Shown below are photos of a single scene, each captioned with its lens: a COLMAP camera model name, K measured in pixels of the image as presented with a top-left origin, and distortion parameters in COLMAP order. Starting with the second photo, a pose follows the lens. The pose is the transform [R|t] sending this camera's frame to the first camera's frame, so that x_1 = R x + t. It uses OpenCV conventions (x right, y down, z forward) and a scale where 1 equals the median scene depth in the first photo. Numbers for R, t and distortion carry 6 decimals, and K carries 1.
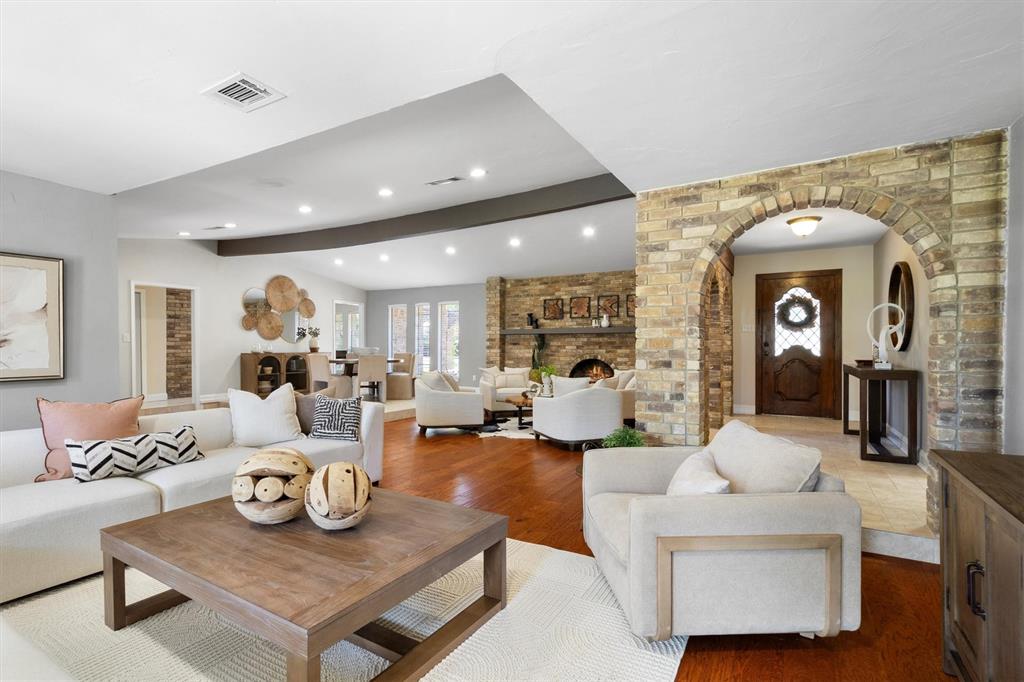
lens RADIAL K [[492.5, 0, 512.0], [0, 492.5, 341.0], [0, 0, 1]] dist [0.001393, 0.000117]
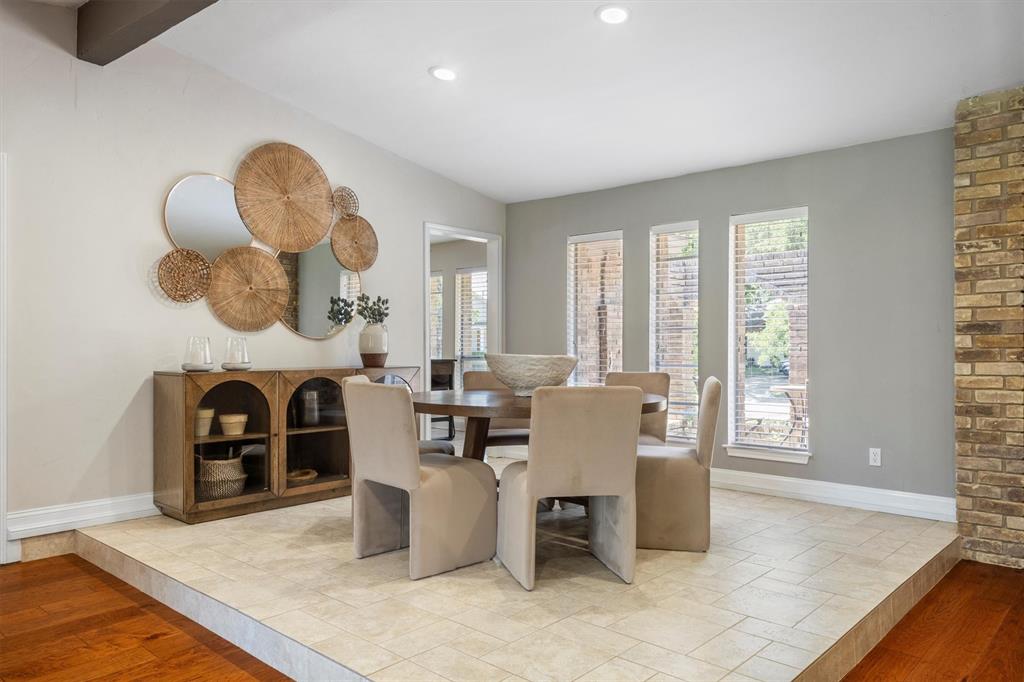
lens RADIAL K [[707.1, 0, 512.0], [0, 707.1, 341.0], [0, 0, 1]] dist [0.039025, 0.001075]
pose [[0.977391, -0.000917, -0.211440, -0.220697], [-0.000218, 0.999986, -0.005346, 0.007602], [0.211442, 0.005271, 0.977376, 0.585203]]
